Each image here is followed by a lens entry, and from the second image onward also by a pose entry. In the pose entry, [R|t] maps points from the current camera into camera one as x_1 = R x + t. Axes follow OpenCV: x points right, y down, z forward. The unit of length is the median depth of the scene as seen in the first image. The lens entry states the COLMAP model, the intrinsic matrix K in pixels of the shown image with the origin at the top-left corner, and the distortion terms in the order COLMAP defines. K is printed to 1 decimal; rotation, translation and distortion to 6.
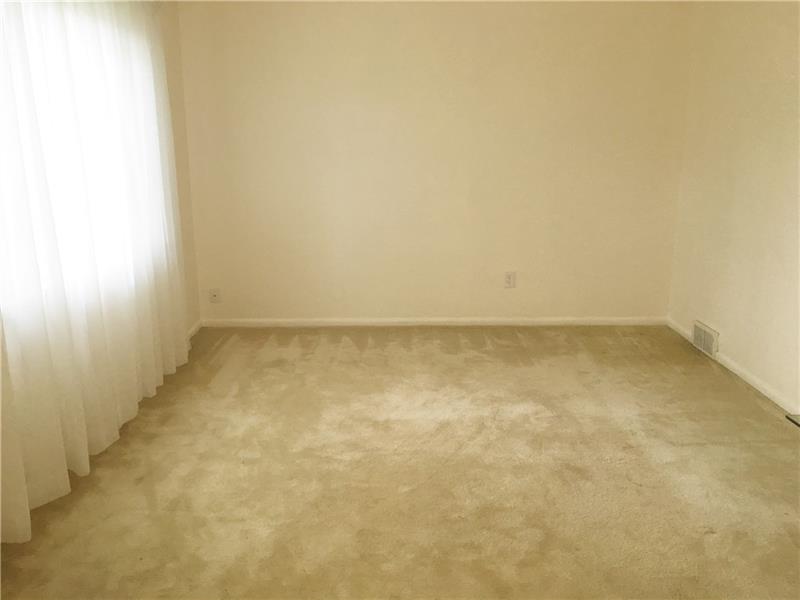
lens RADIAL K [[680.0, 0, 400.0], [0, 680.0, 300.0], [0, 0, 1]] dist [0.068831, -0.088501]
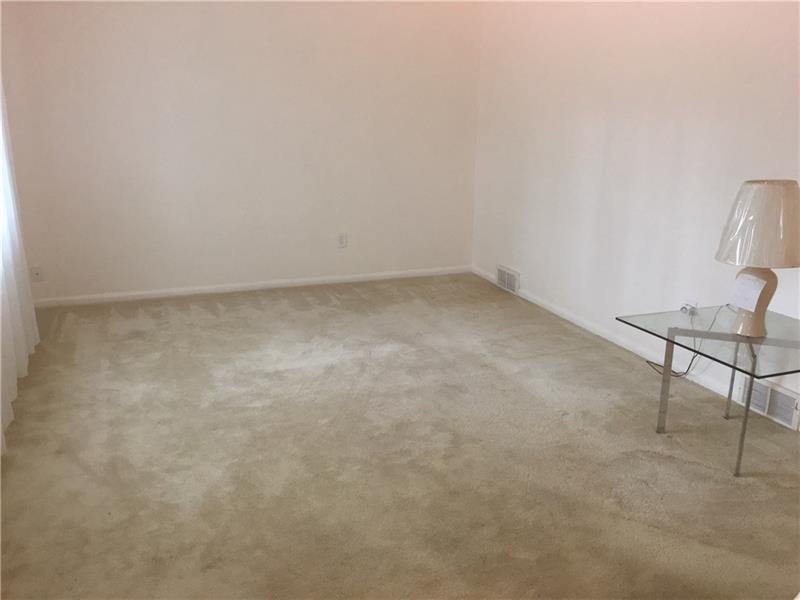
lens RADIAL K [[680.0, 0, 400.0], [0, 680.0, 300.0], [0, 0, 1]] dist [0.068831, -0.088501]
pose [[0.935138, -0.083863, 0.344214, -0.195353], [0.069798, 0.996148, 0.053074, 0.020216], [-0.347339, -0.025606, 0.937390, -0.076935]]
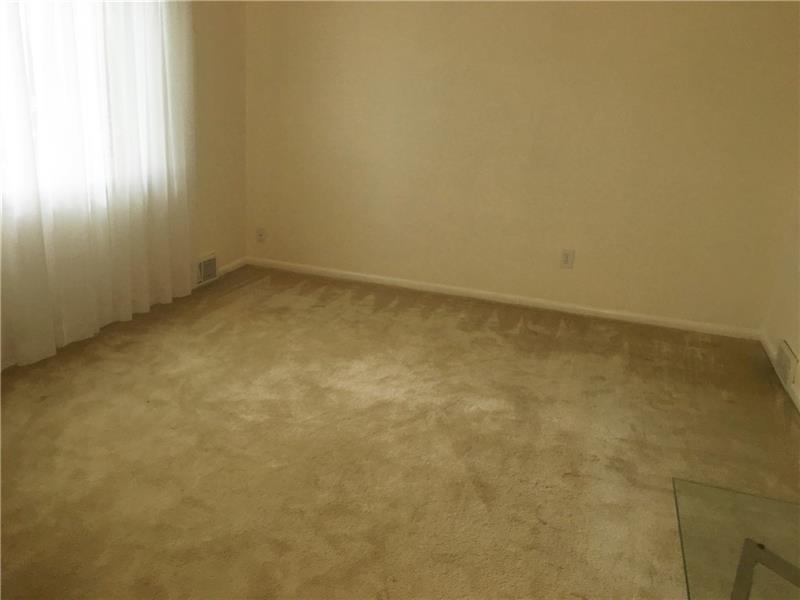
lens RADIAL K [[680.0, 0, 400.0], [0, 680.0, 300.0], [0, 0, 1]] dist [0.068831, -0.088501]
pose [[0.949705, 0.151787, -0.273900, 0.297938], [-0.136236, 0.987830, 0.075046, -0.021125], [0.281957, -0.033956, 0.958826, 0.152504]]
